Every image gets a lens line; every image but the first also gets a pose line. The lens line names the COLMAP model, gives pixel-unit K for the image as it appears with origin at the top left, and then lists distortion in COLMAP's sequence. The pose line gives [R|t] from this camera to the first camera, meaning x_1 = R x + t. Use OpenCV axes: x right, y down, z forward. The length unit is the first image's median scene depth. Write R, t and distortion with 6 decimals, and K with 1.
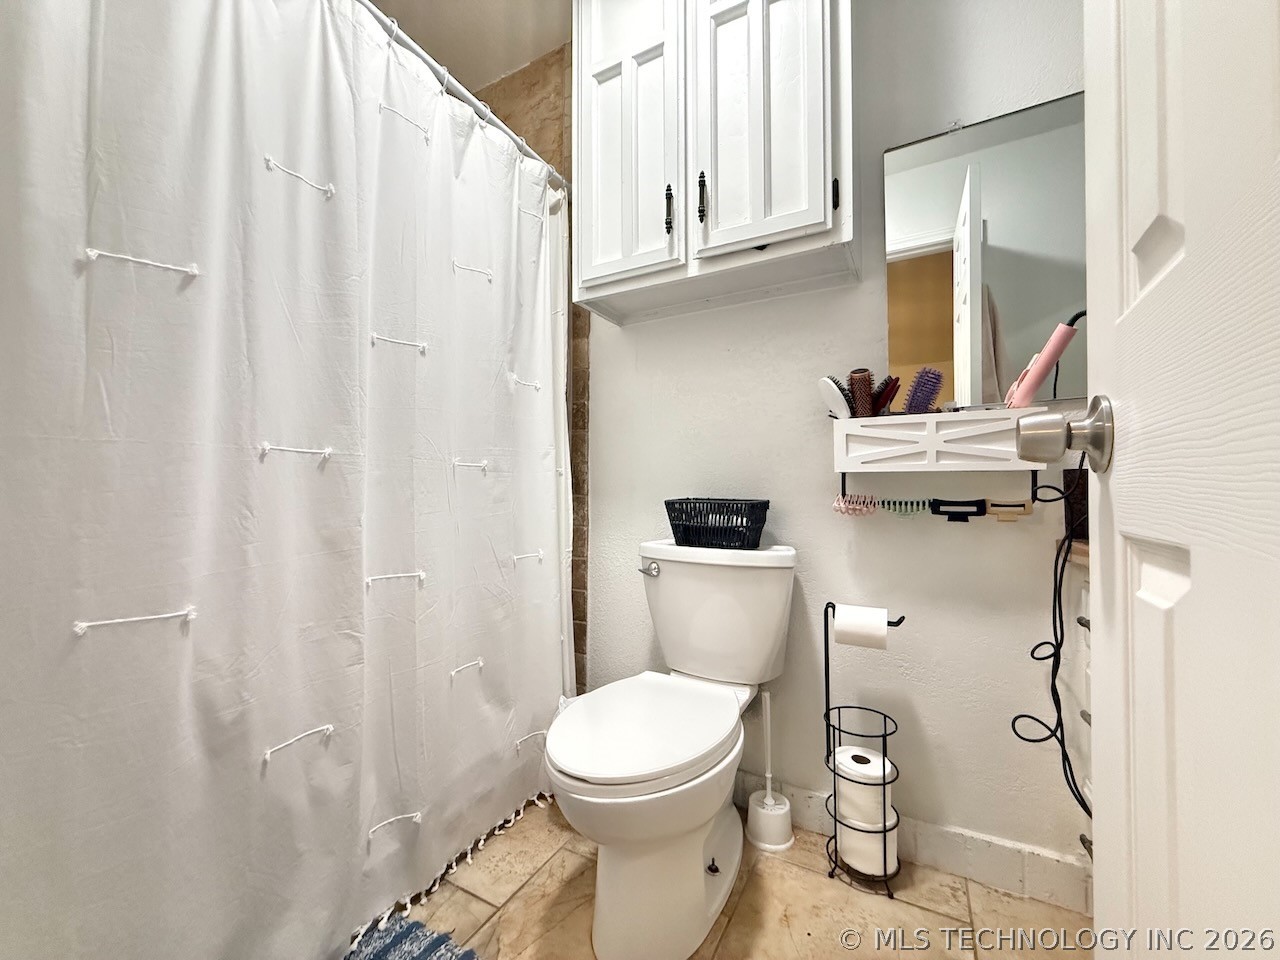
lens RADIAL K [[508.7, 0, 636.6], [0, 508.7, 483.0], [0, 0, 1]] dist [0.000235, -0.000211]
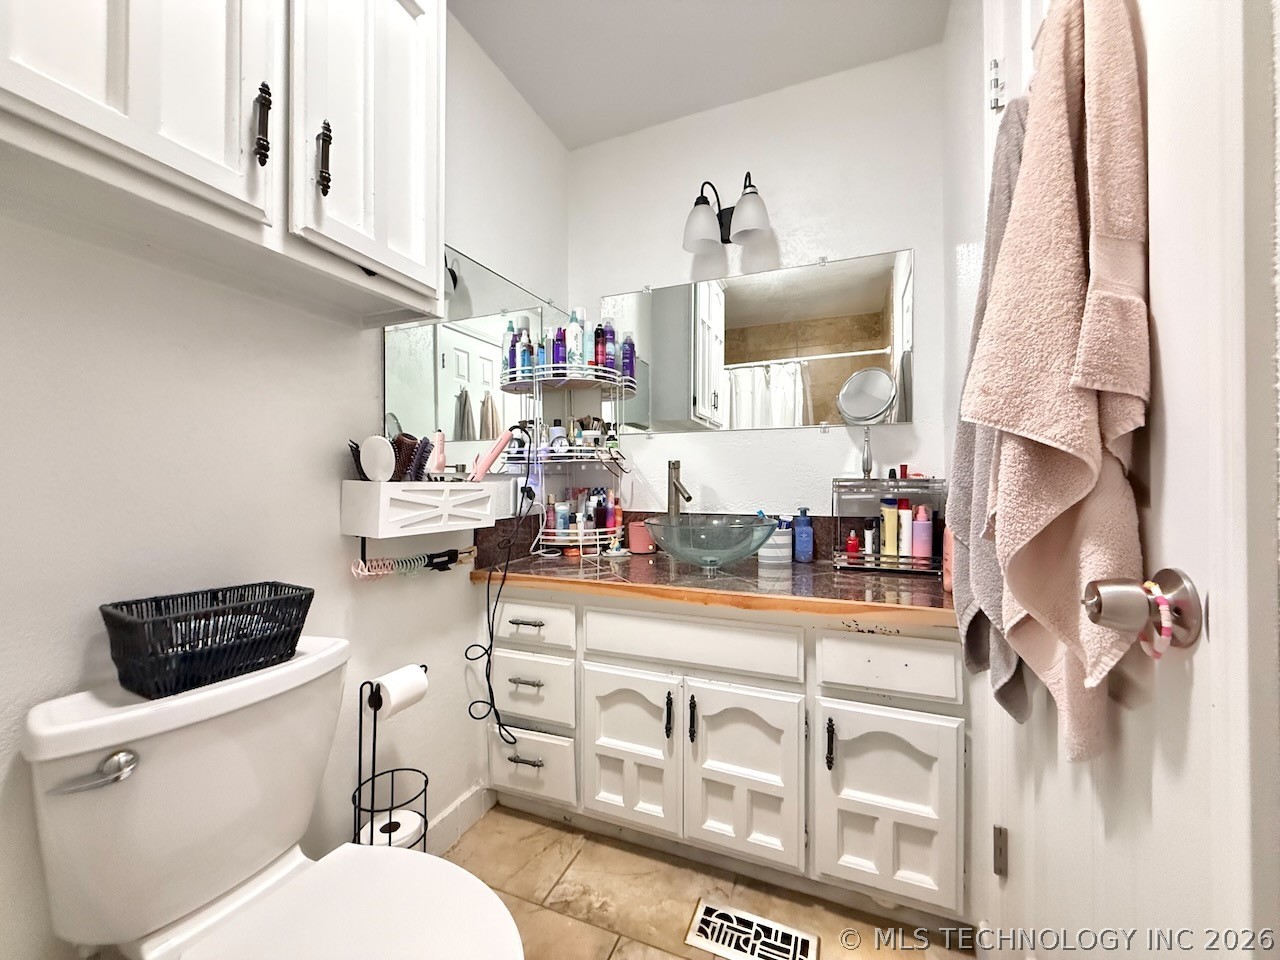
lens RADIAL K [[508.7, 0, 642.1], [0, 508.7, 484.7], [0, 0, 1]] dist [0.000235, -0.000211]
pose [[-0.106458, -0.000506, 0.994317, -0.600284], [-0.016447, 0.999864, -0.001252, -0.129047], [-0.994181, -0.016487, -0.106452, 0.642359]]
